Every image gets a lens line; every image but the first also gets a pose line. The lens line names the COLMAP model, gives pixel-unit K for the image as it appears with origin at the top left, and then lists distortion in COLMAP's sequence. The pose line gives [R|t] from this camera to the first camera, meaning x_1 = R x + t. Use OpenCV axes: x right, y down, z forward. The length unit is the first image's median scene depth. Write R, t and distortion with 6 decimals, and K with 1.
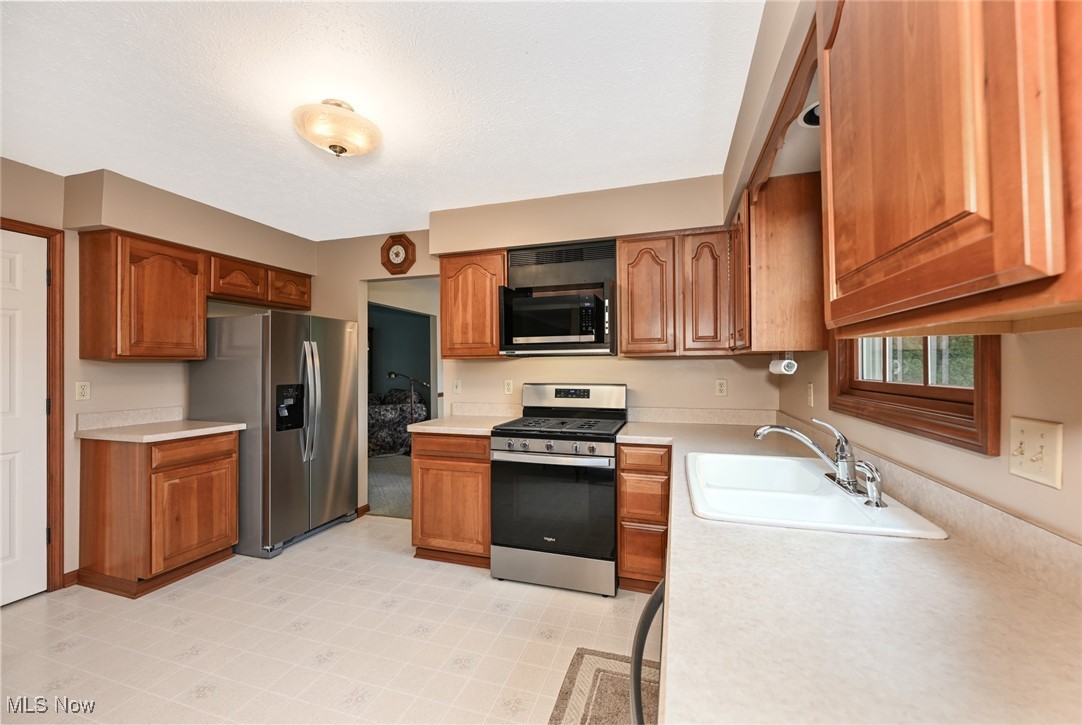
lens RADIAL K [[429.7, 0, 542.2], [0, 429.7, 361.7], [0, 0, 1]] dist [-0.002682, 0.000772]
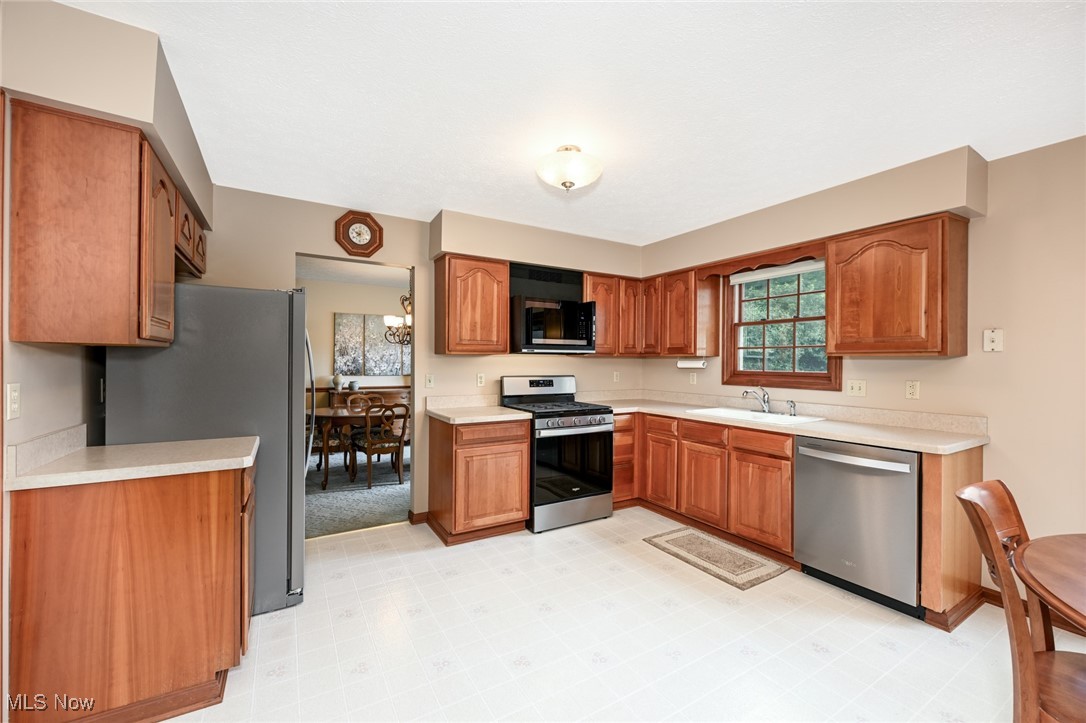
lens RADIAL K [[431.3, 0, 544.1], [0, 431.3, 361.2], [0, 0, 1]] dist [-0.002682, 0.000772]
pose [[0.664697, 0.011327, 0.747027, -0.918945], [-0.018384, 0.999830, 0.001198, 0.006278], [-0.746887, -0.014530, 0.664792, 0.146122]]
